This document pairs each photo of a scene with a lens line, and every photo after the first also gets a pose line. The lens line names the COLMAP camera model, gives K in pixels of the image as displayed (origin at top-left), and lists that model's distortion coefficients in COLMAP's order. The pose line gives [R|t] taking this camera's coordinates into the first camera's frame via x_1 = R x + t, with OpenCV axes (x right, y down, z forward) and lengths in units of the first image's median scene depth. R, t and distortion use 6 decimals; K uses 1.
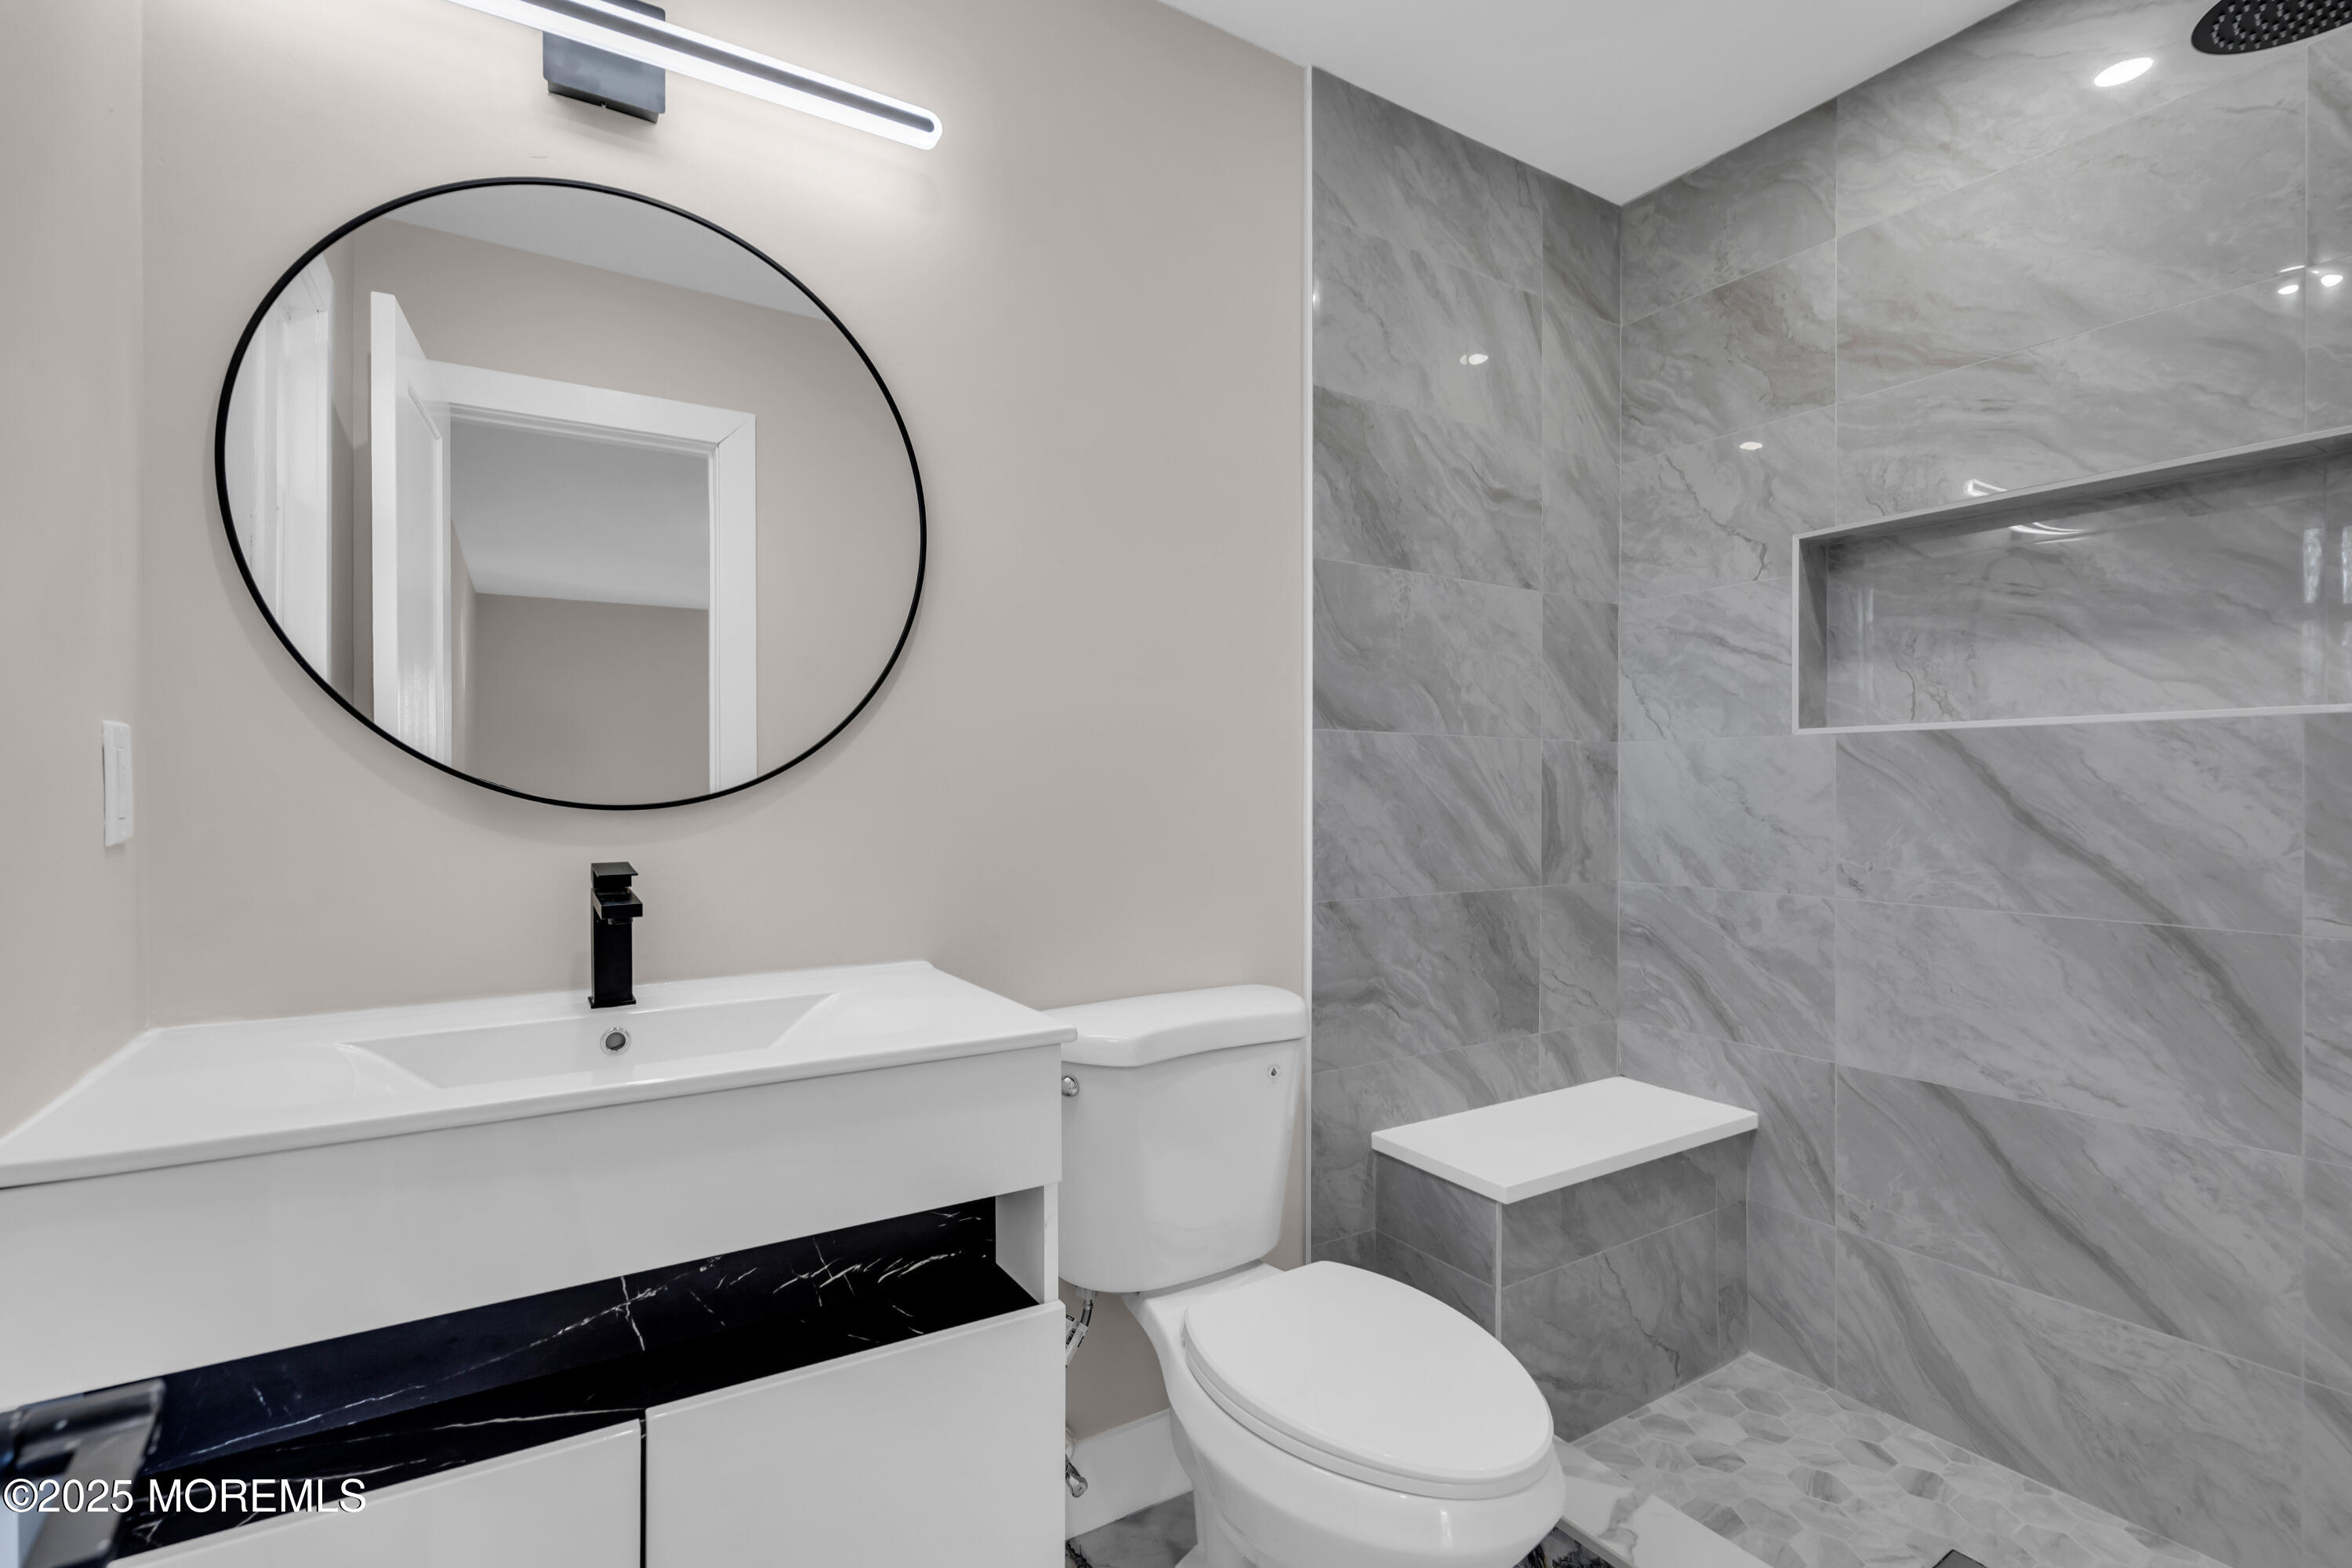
lens RADIAL K [[1082.0, 0, 1178.5], [0, 1082.0, 789.9], [0, 0, 1]] dist [-0.004125, 0.000860]
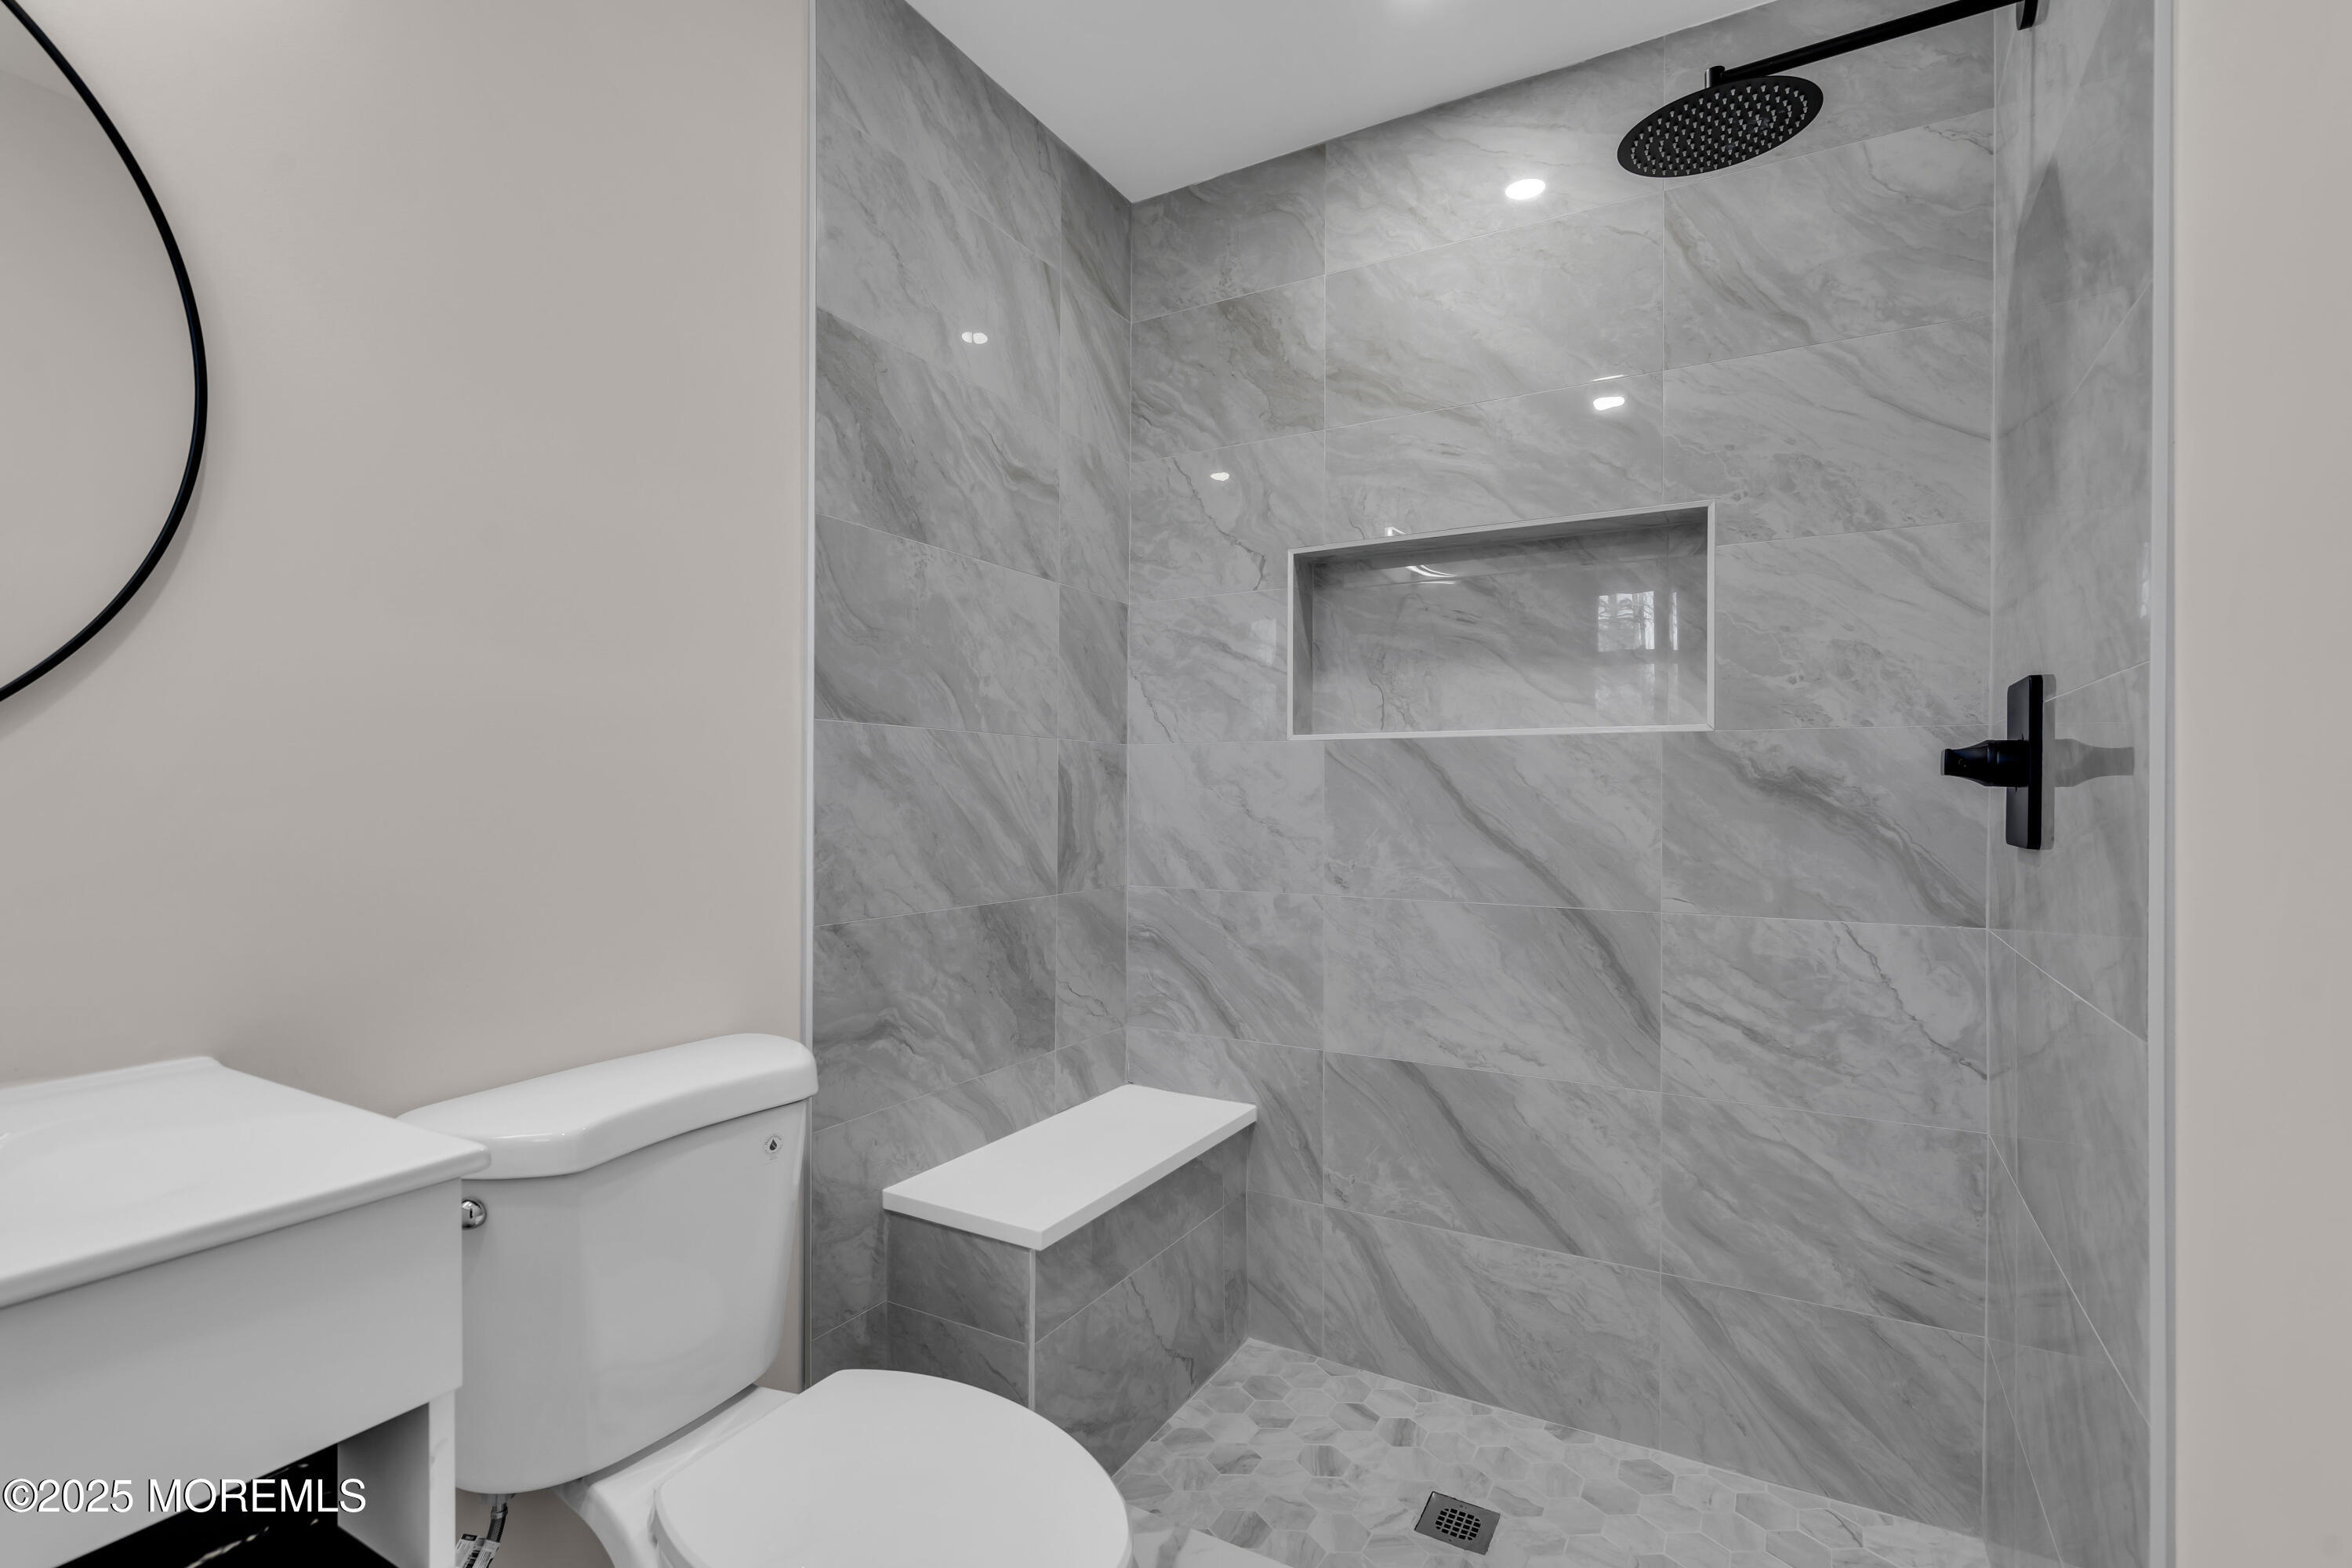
lens RADIAL K [[1082.0, 0, 1173.4], [0, 1082.0, 791.4], [0, 0, 1]] dist [-0.004125, 0.000860]
pose [[0.882863, 0.002988, 0.469621, -0.022475], [-0.002088, 0.999995, -0.002436, 0.001282], [-0.469625, 0.001170, 0.882865, 0.135131]]
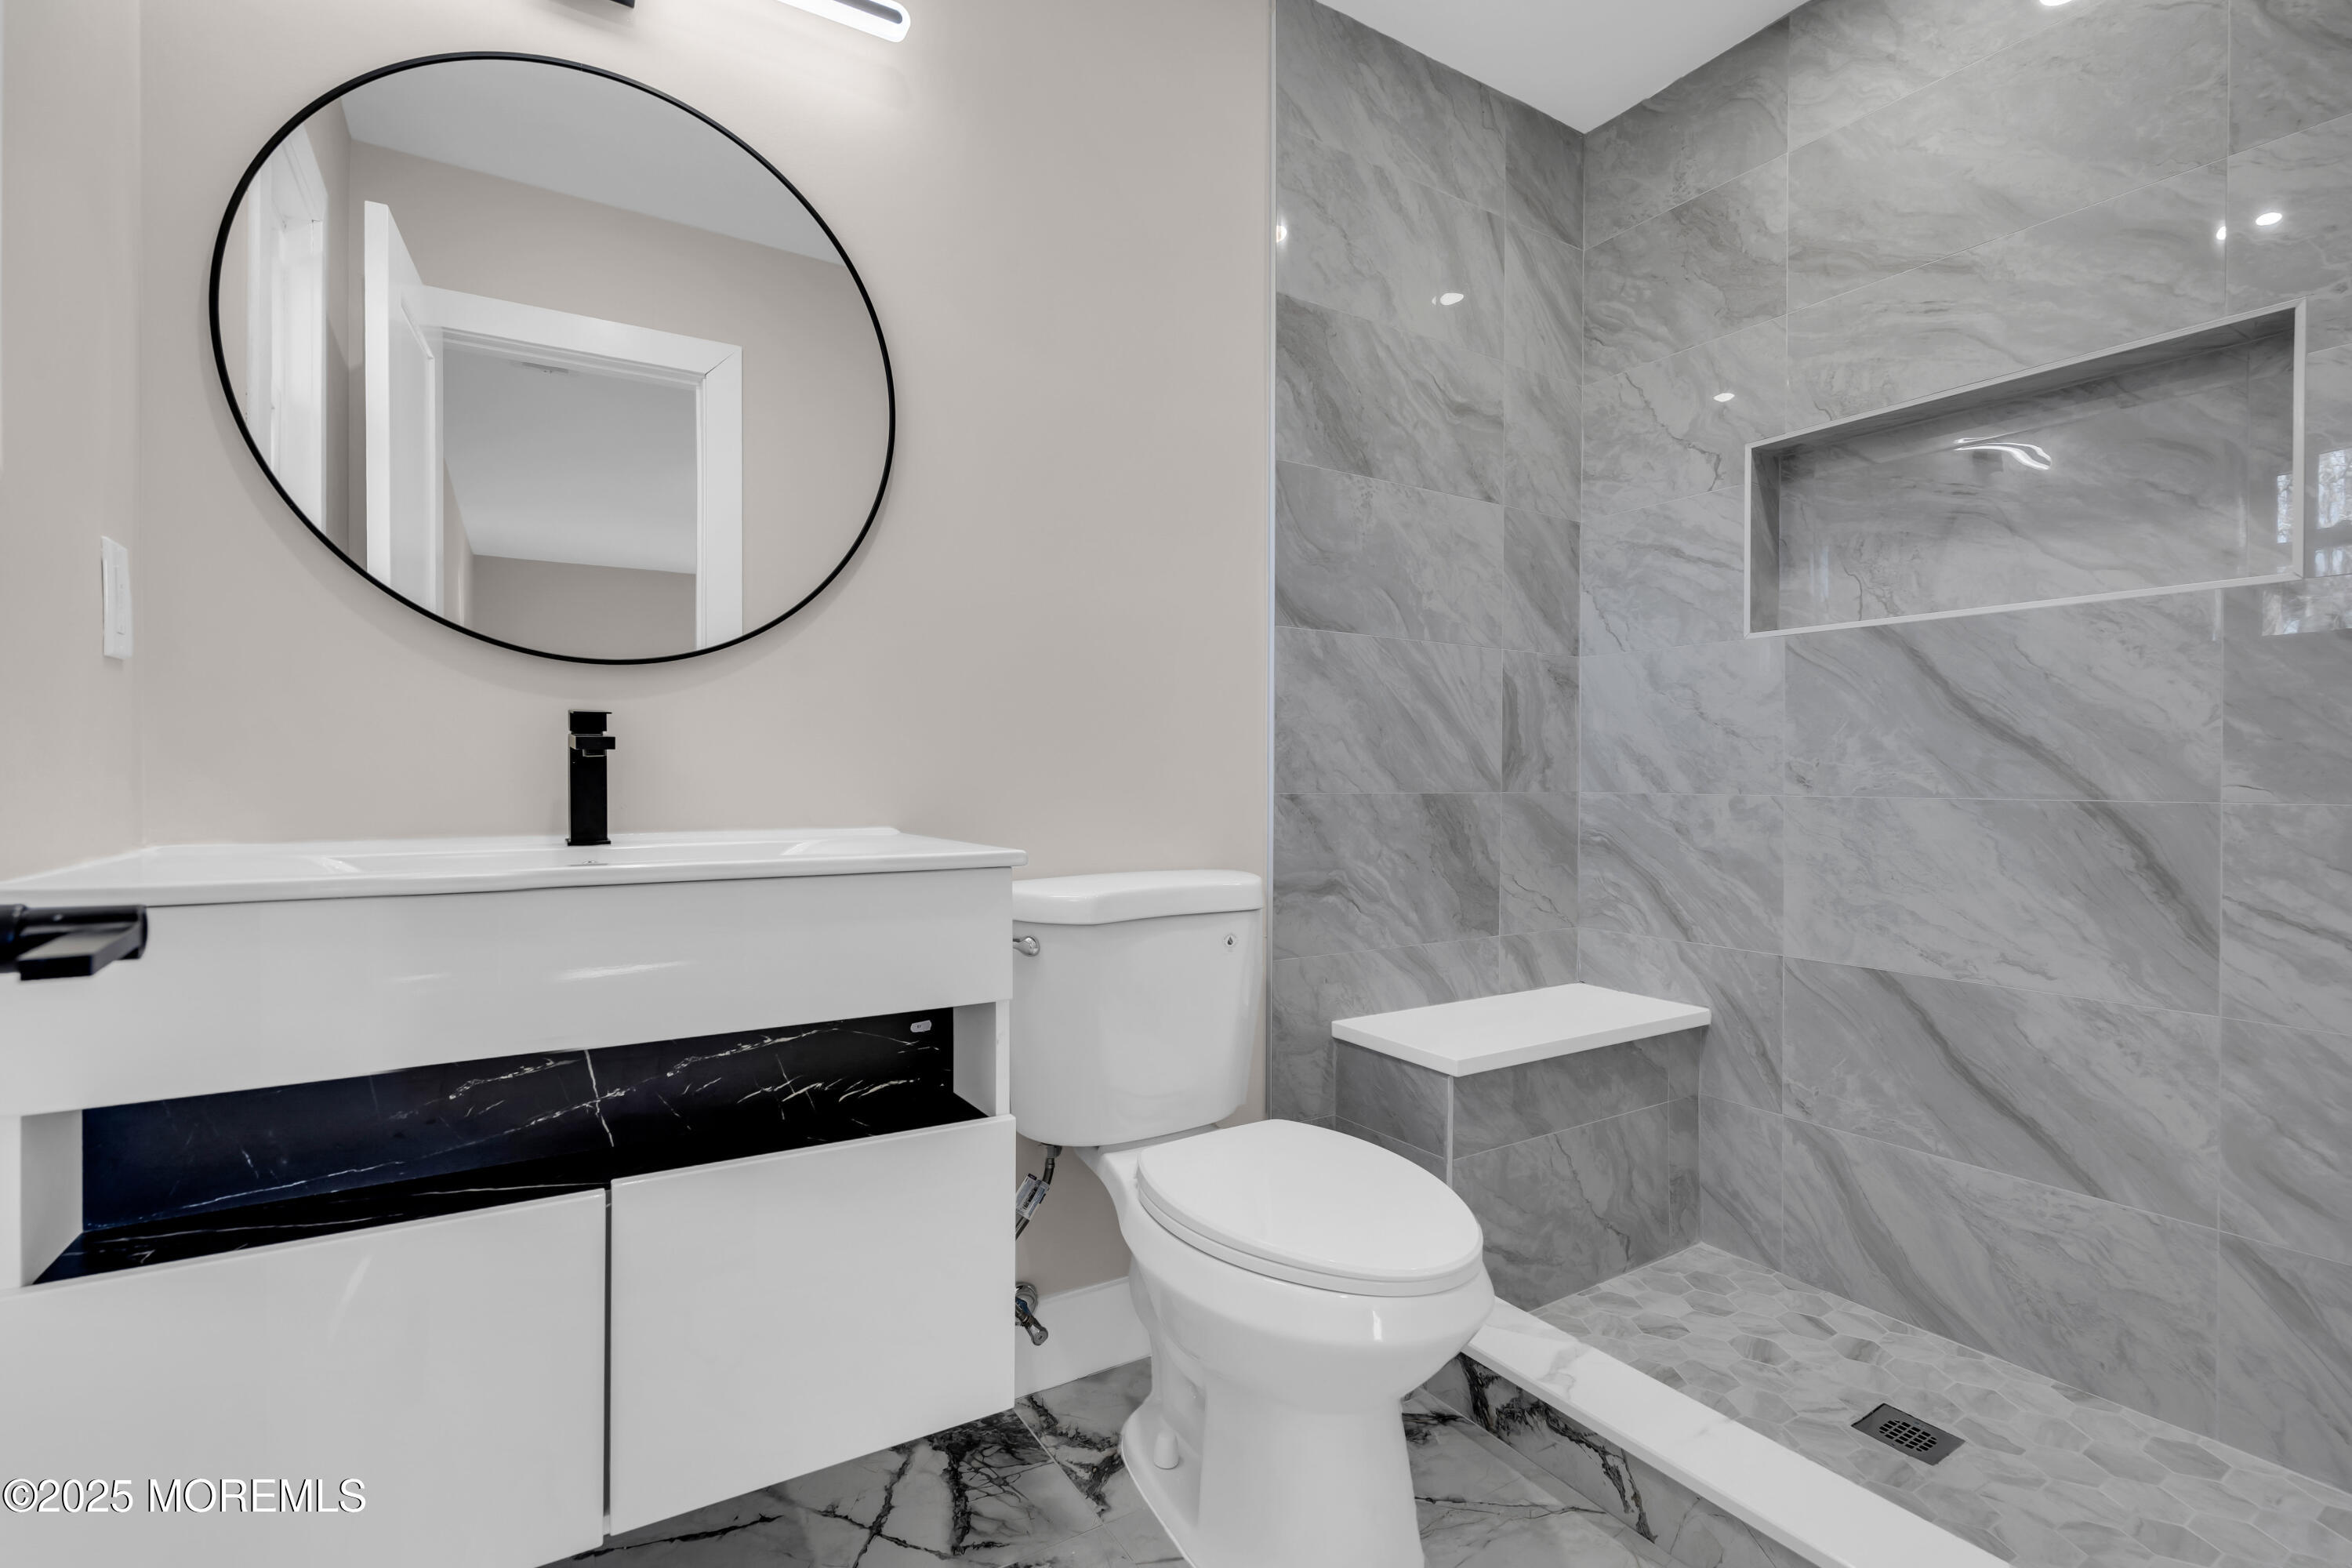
lens RADIAL K [[1082.0, 0, 1174.7], [0, 1082.0, 790.2], [0, 0, 1]] dist [-0.004125, 0.000860]
pose [[0.999988, 0.003357, -0.003491, 0.033060], [-0.003348, 0.999991, 0.002690, 0.097788], [0.003500, -0.002678, 0.999990, -0.030763]]
